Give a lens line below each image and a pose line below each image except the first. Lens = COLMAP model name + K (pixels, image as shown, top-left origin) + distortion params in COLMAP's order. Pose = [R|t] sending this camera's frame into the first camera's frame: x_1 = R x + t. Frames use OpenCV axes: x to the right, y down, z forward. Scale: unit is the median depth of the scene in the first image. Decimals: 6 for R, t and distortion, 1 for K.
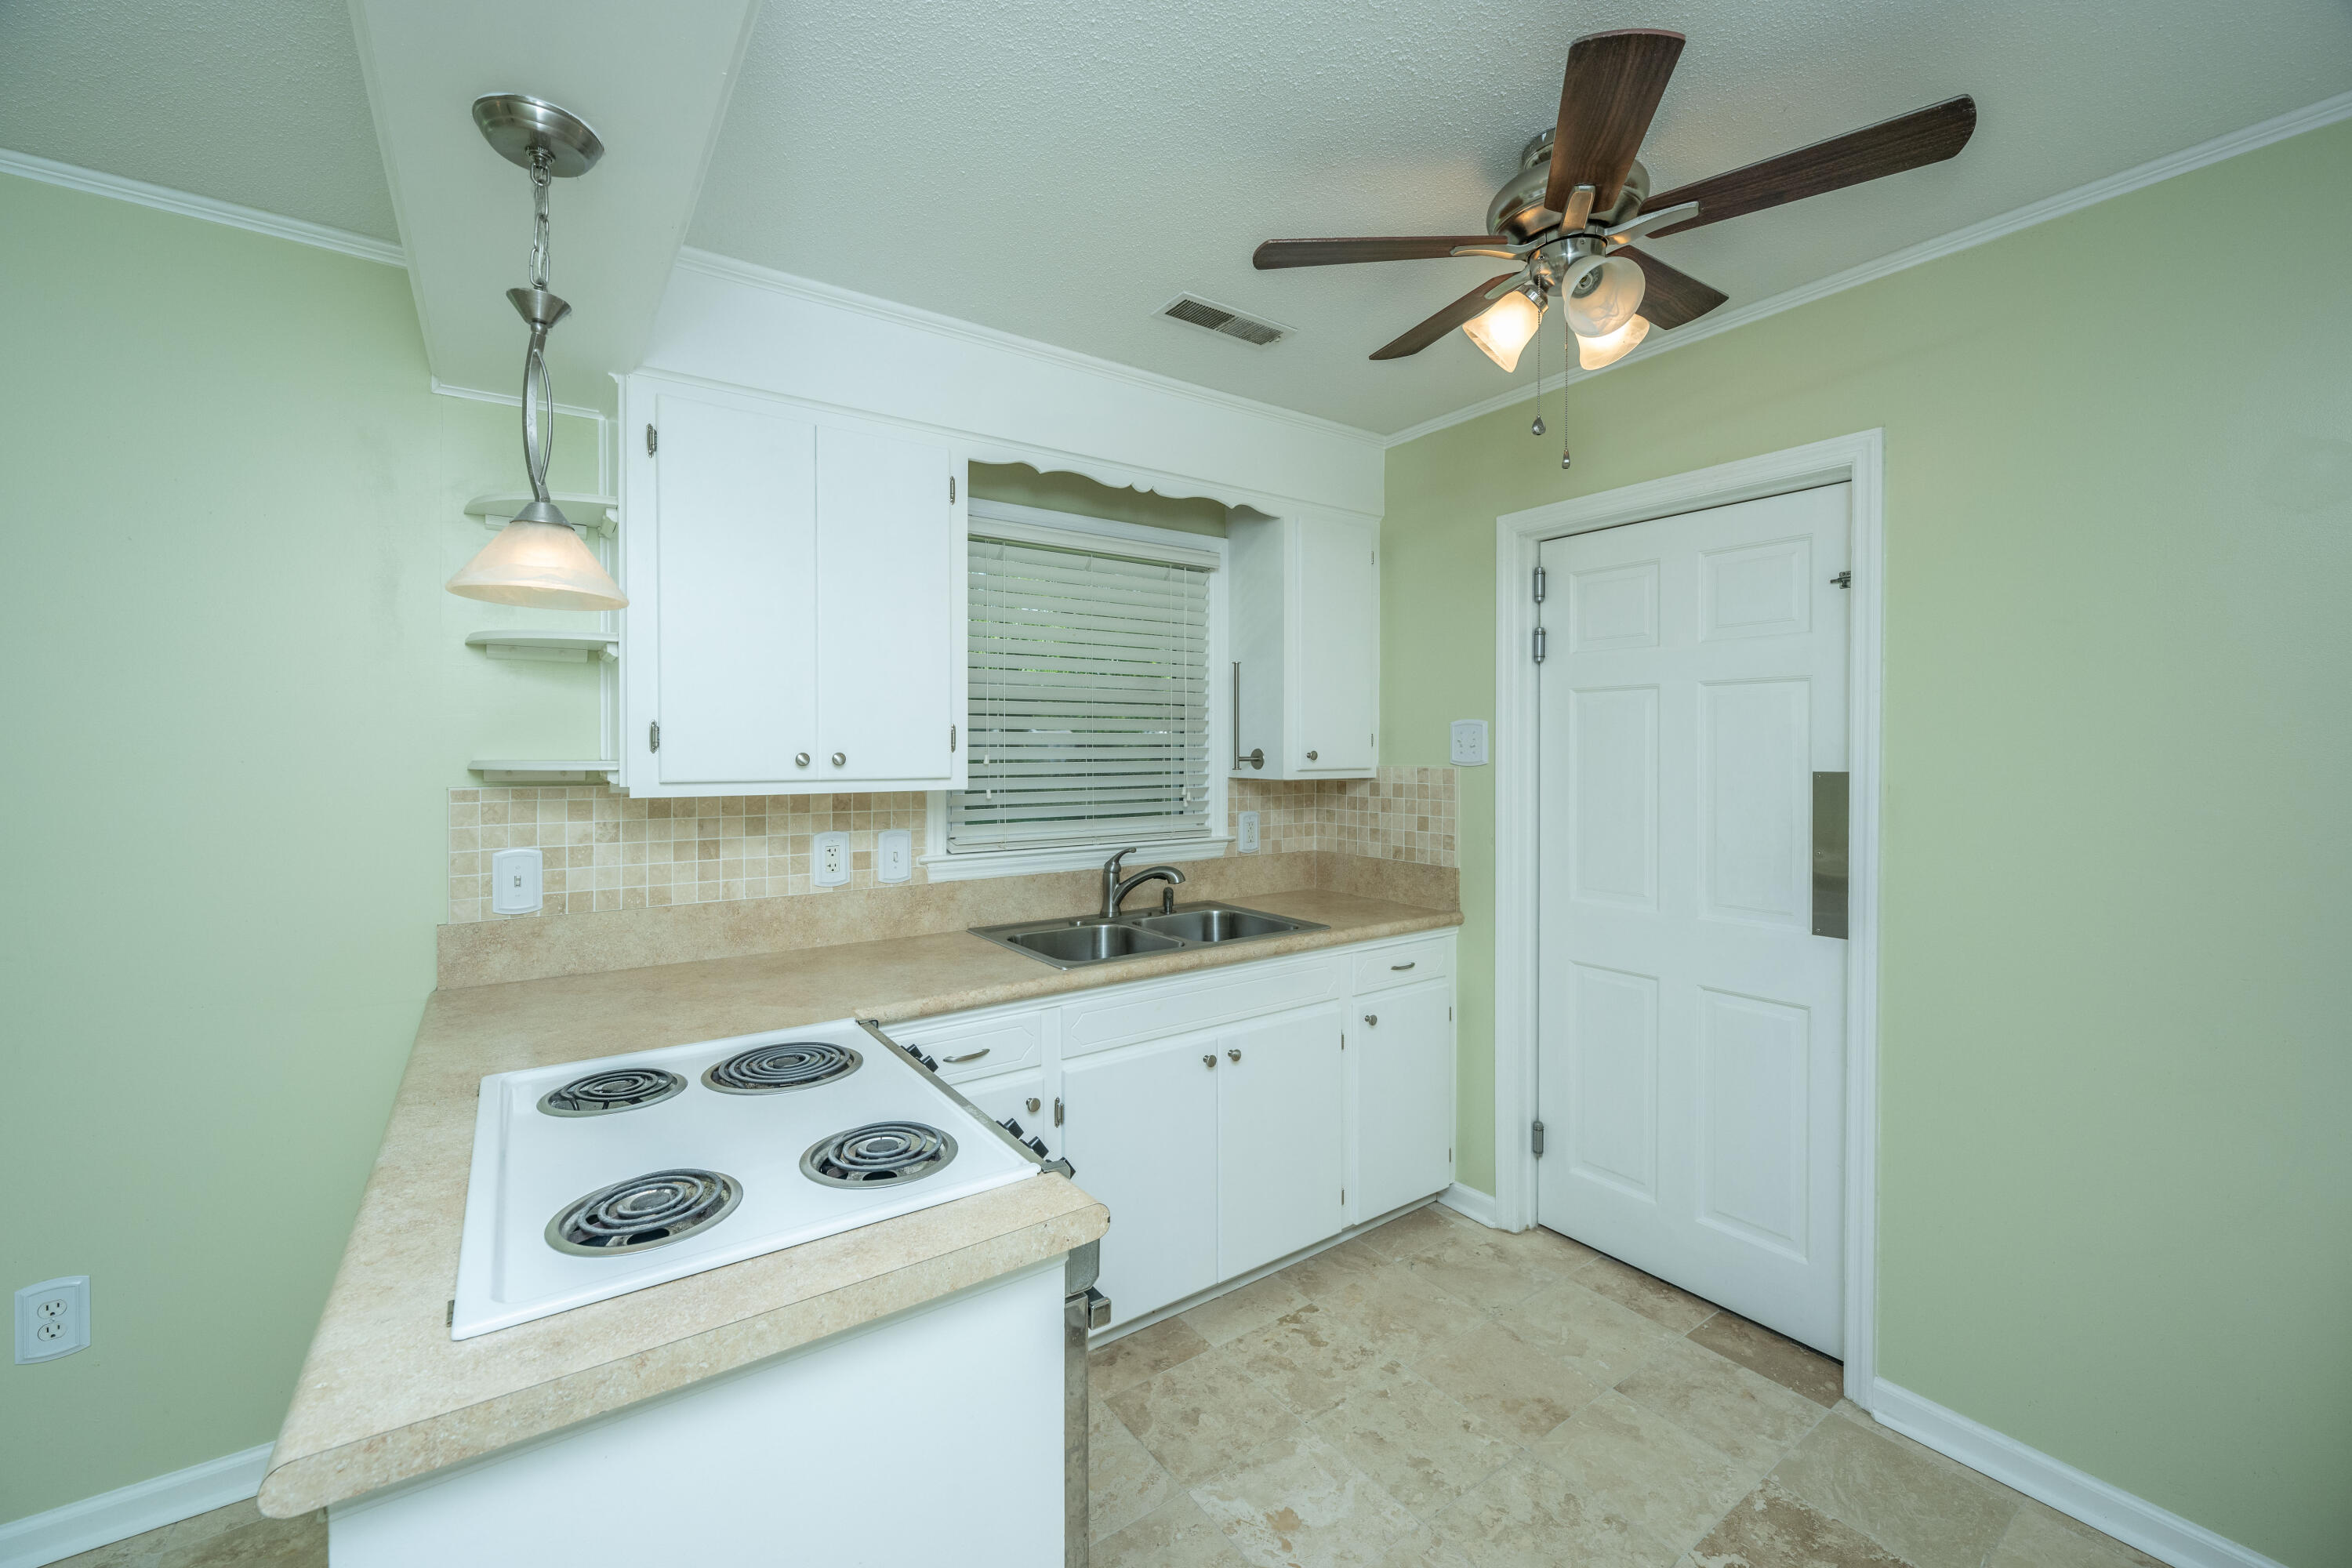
lens RADIAL K [[962.9, 0, 1228.9], [0, 962.9, 758.3], [0, 0, 1]] dist [0.000676, -0.000015]
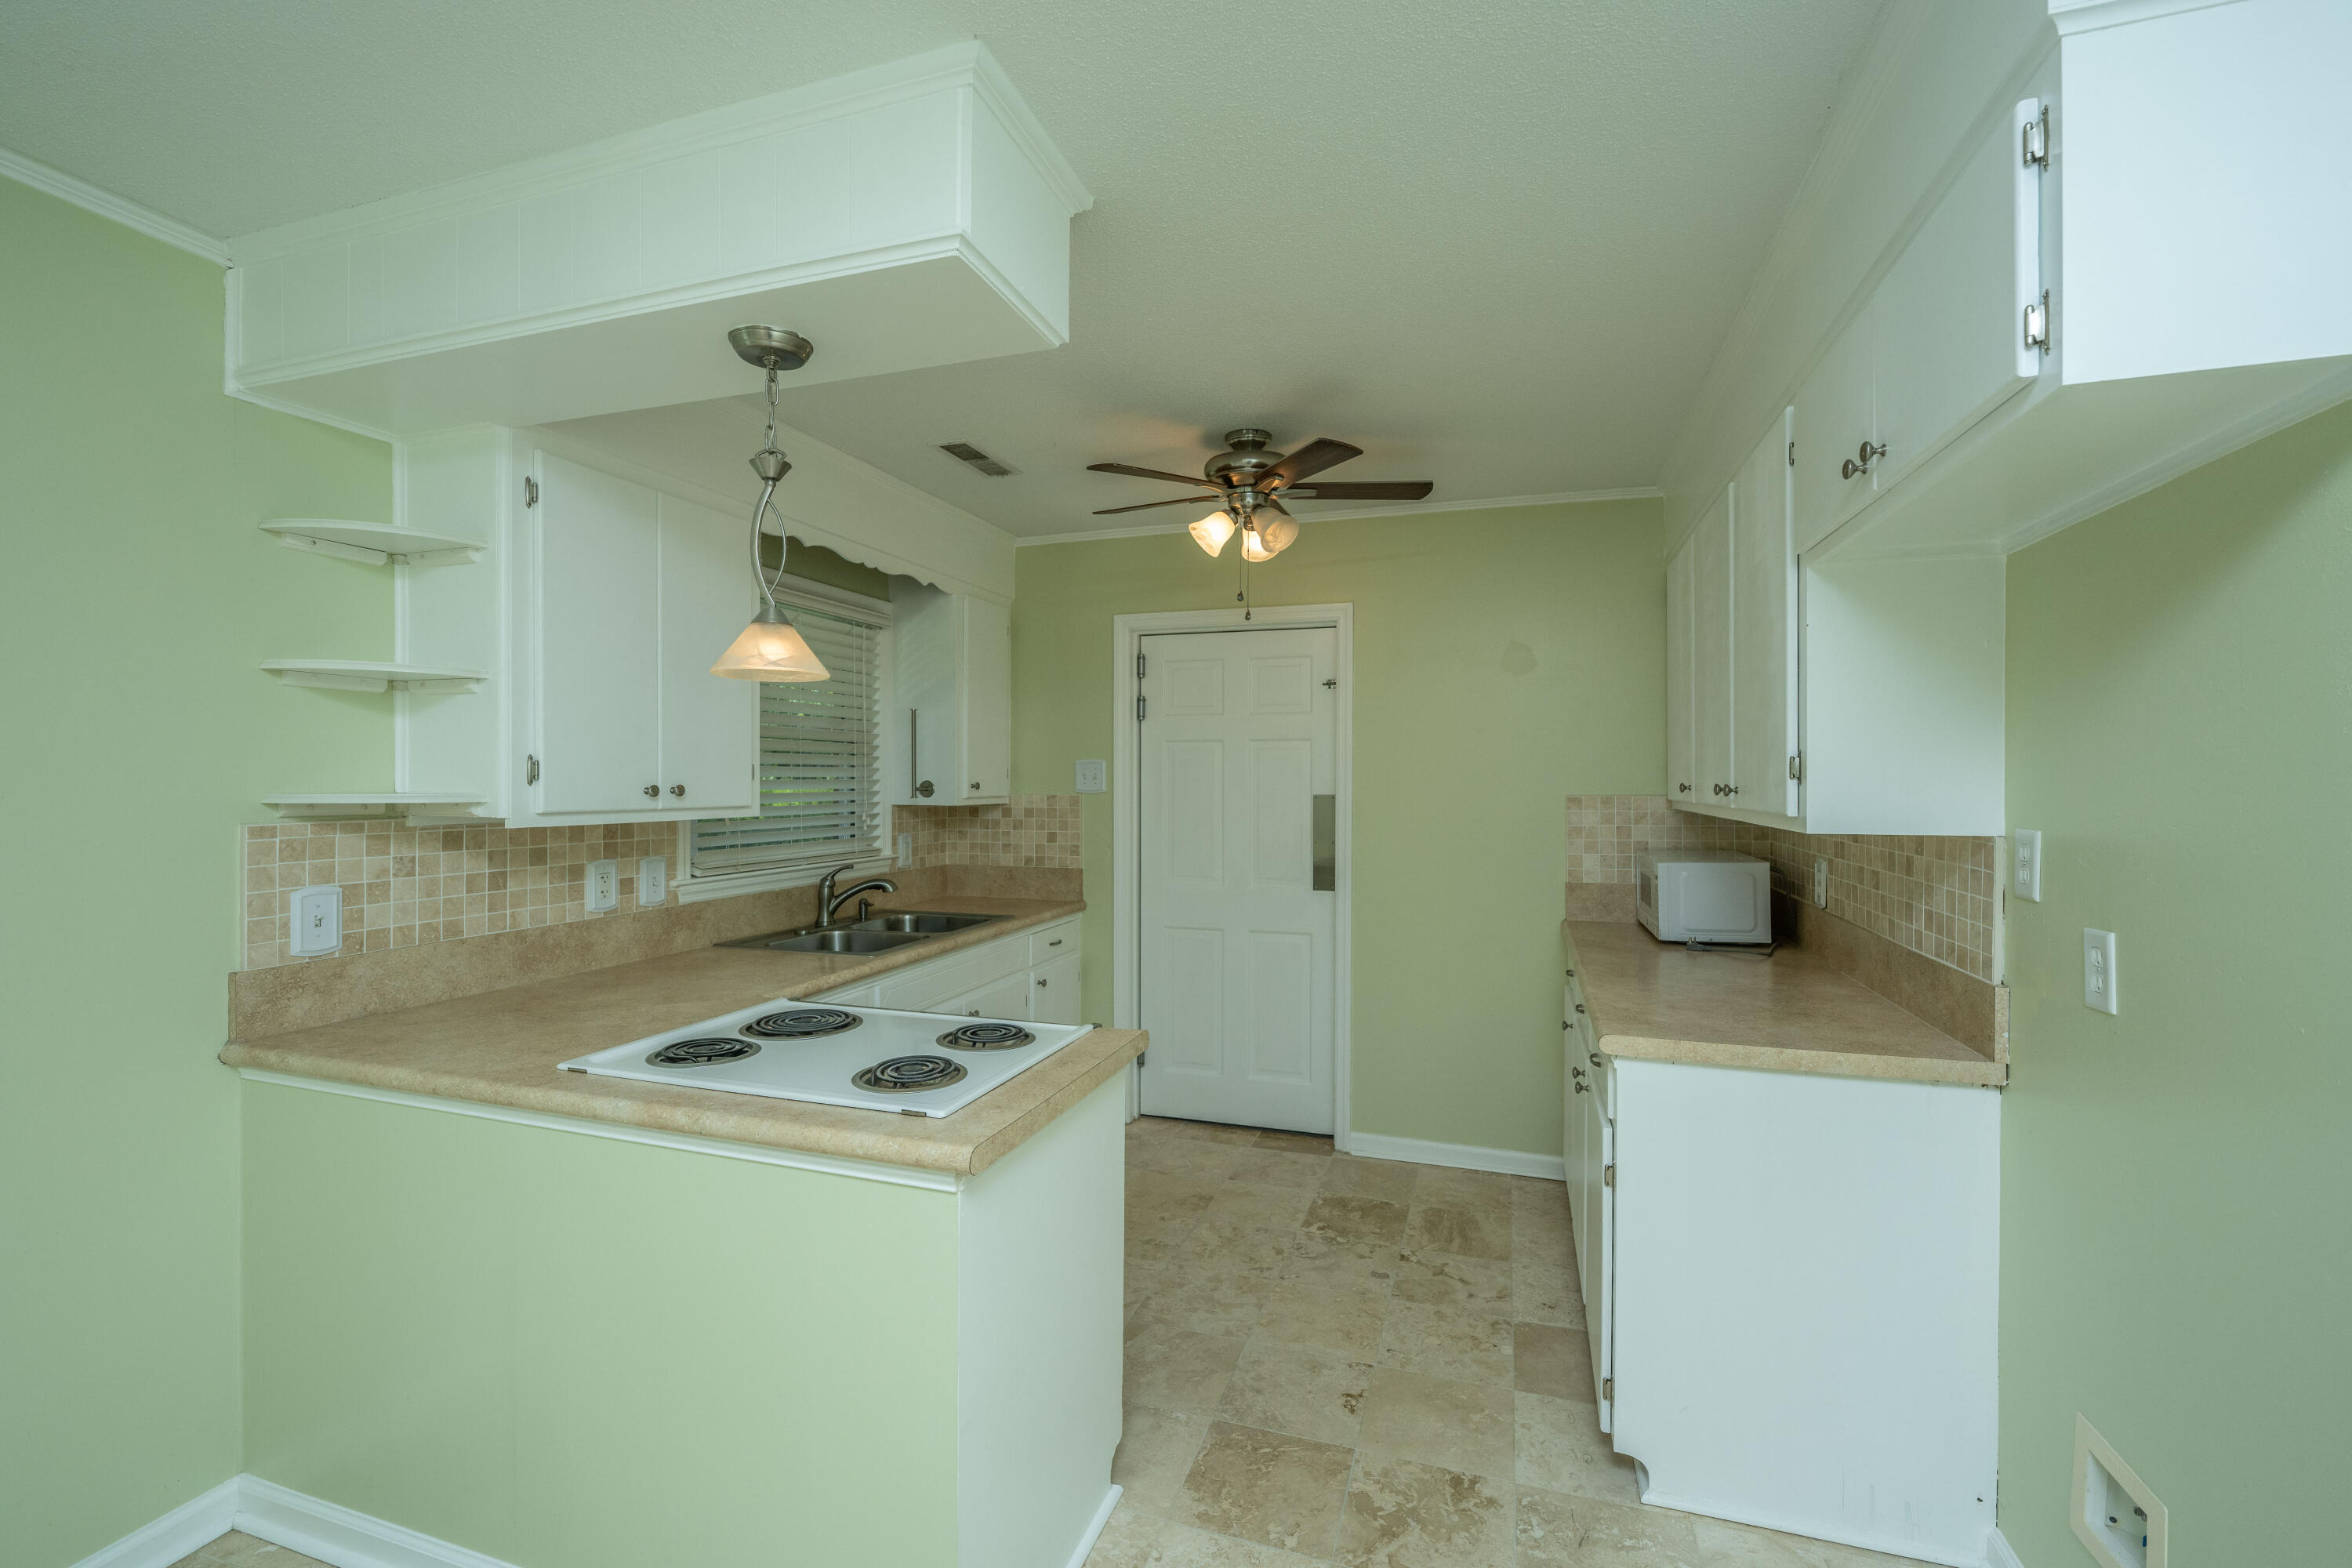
lens RADIAL K [[925.9, 0, 1248.6], [0, 925.9, 788.9], [0, 0, 1]] dist [0.000264, -0.000009]
pose [[0.799052, -0.004809, 0.601243, -0.445027], [0.003971, 0.999988, 0.002720, -0.001199], [-0.601249, 0.000214, 0.799062, -0.227273]]
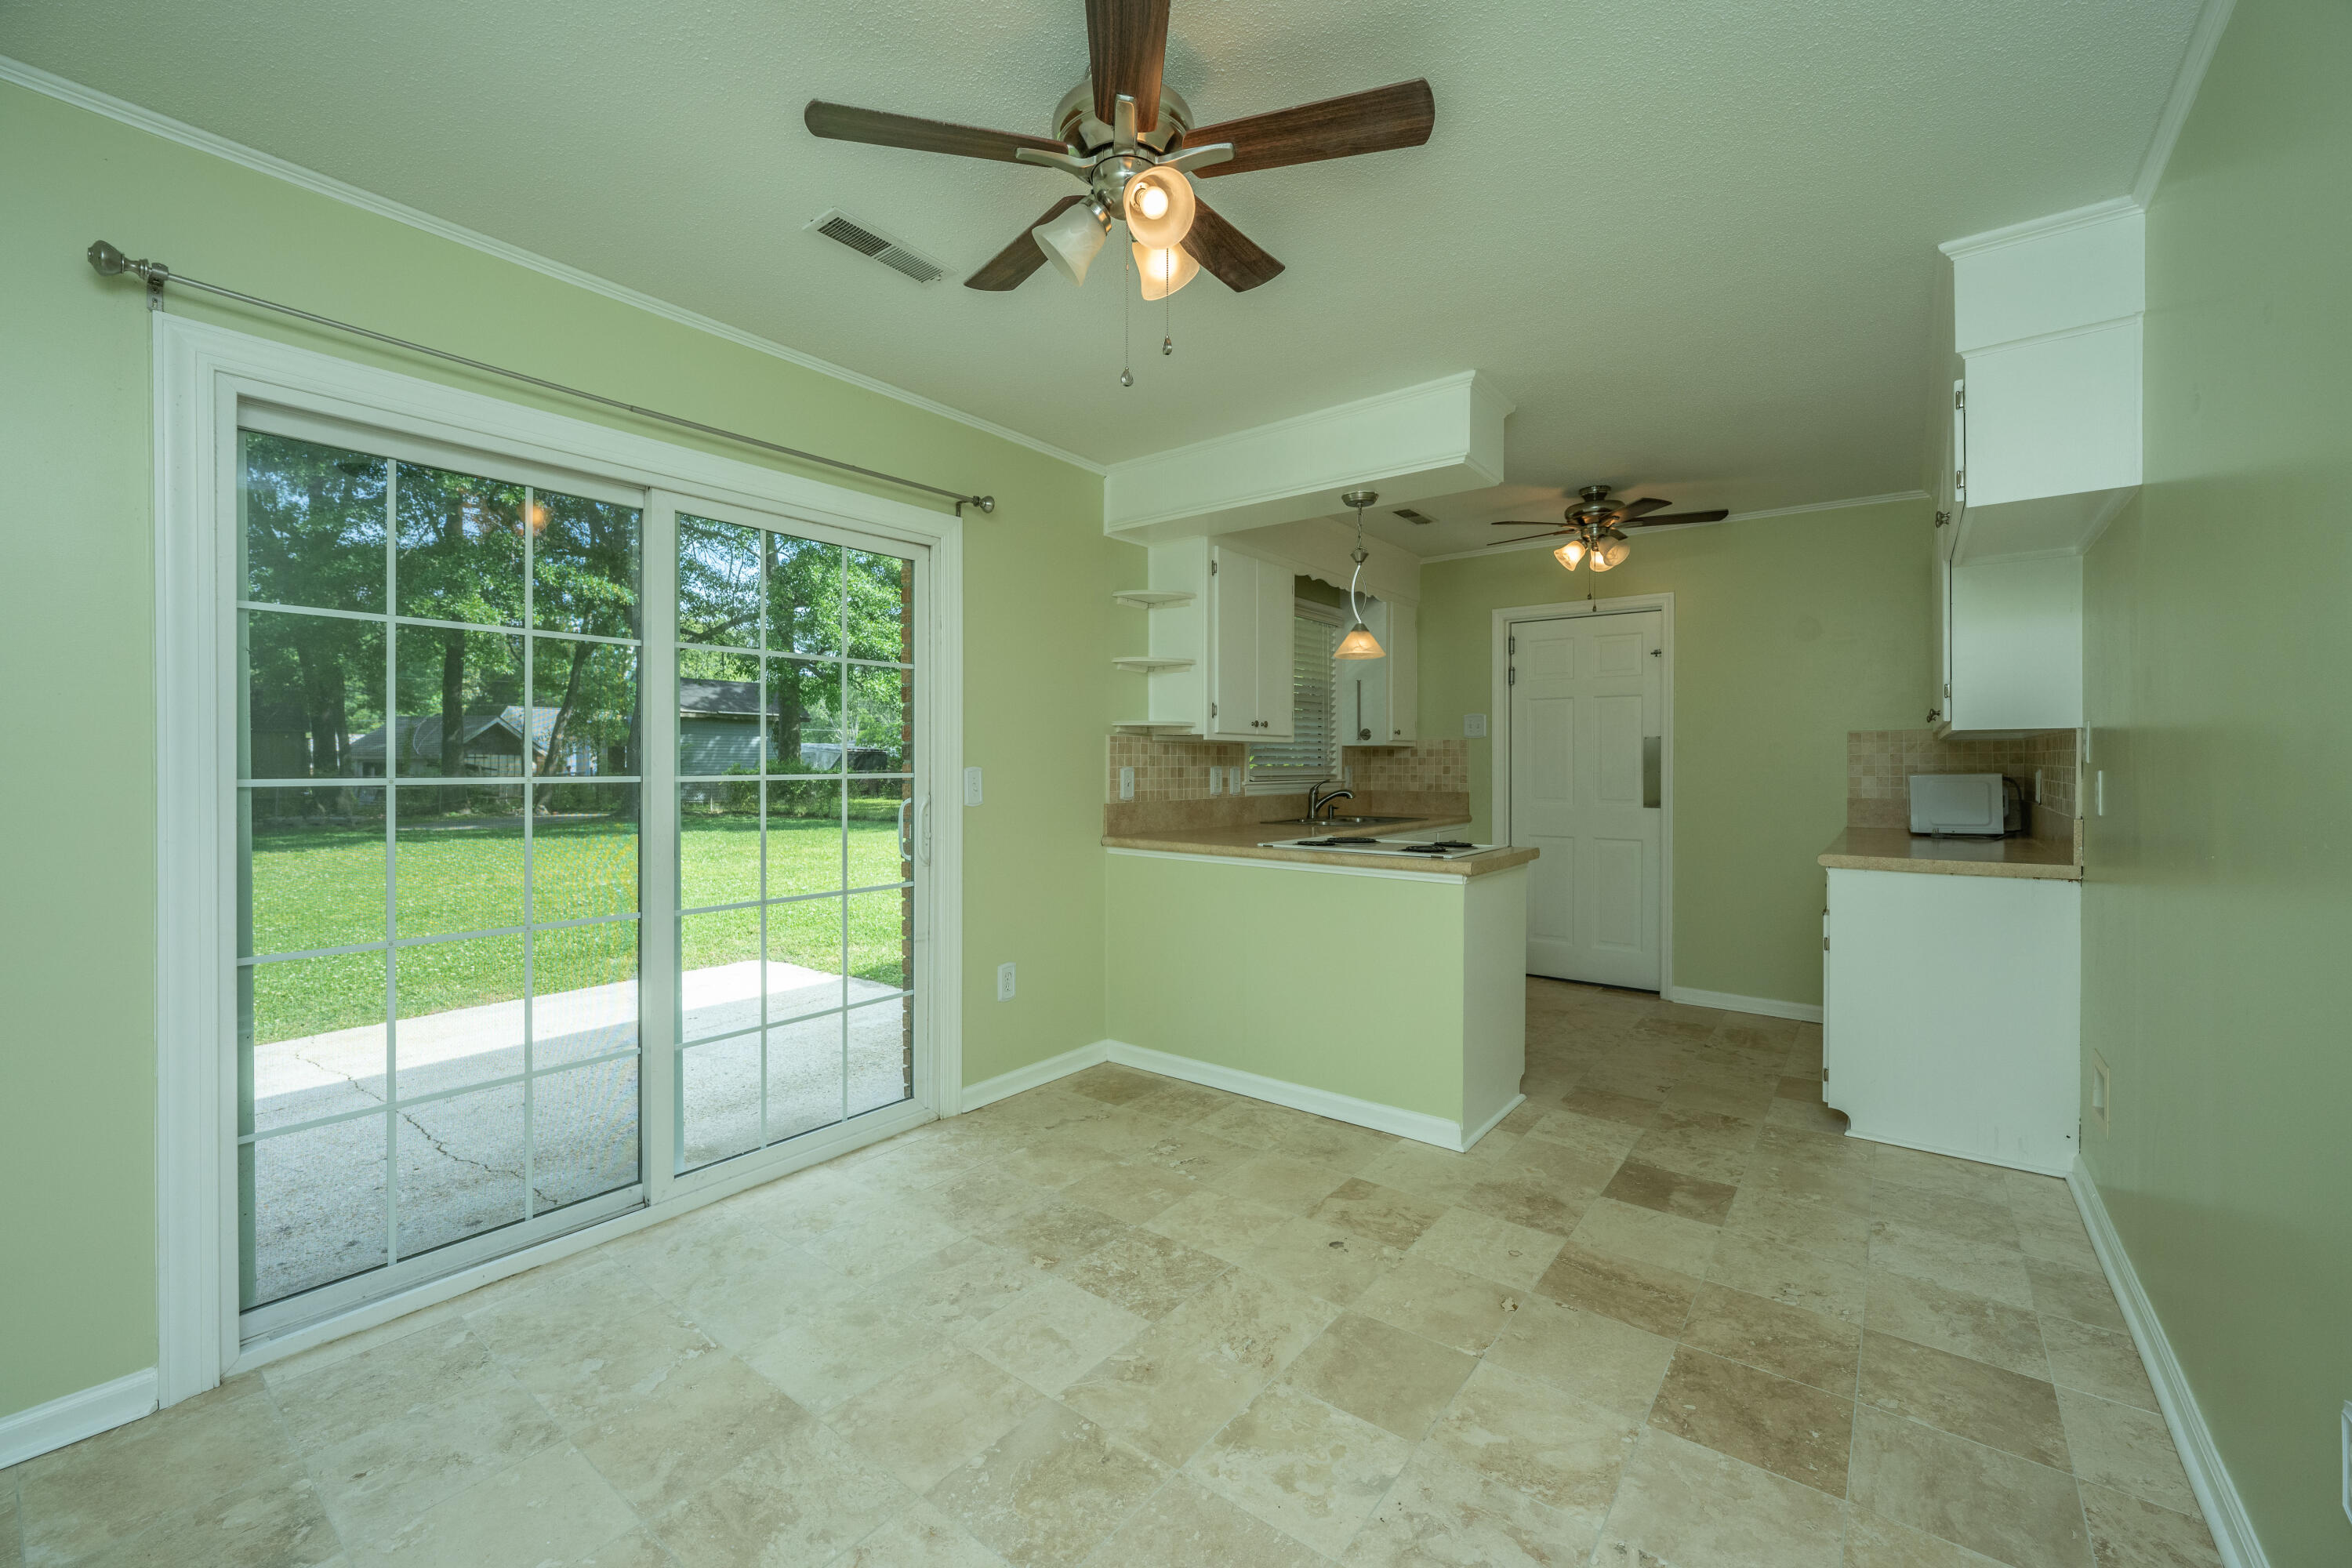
lens RADIAL K [[906.3, 0, 1322.3], [0, 906.3, 770.8], [0, 0, 1]] dist [0.000436, 0.000029]
pose [[0.935099, -0.007570, 0.354305, -0.822948], [0.006178, 0.999968, 0.005062, 0.076018], [-0.354332, -0.002545, 0.935116, -0.701320]]
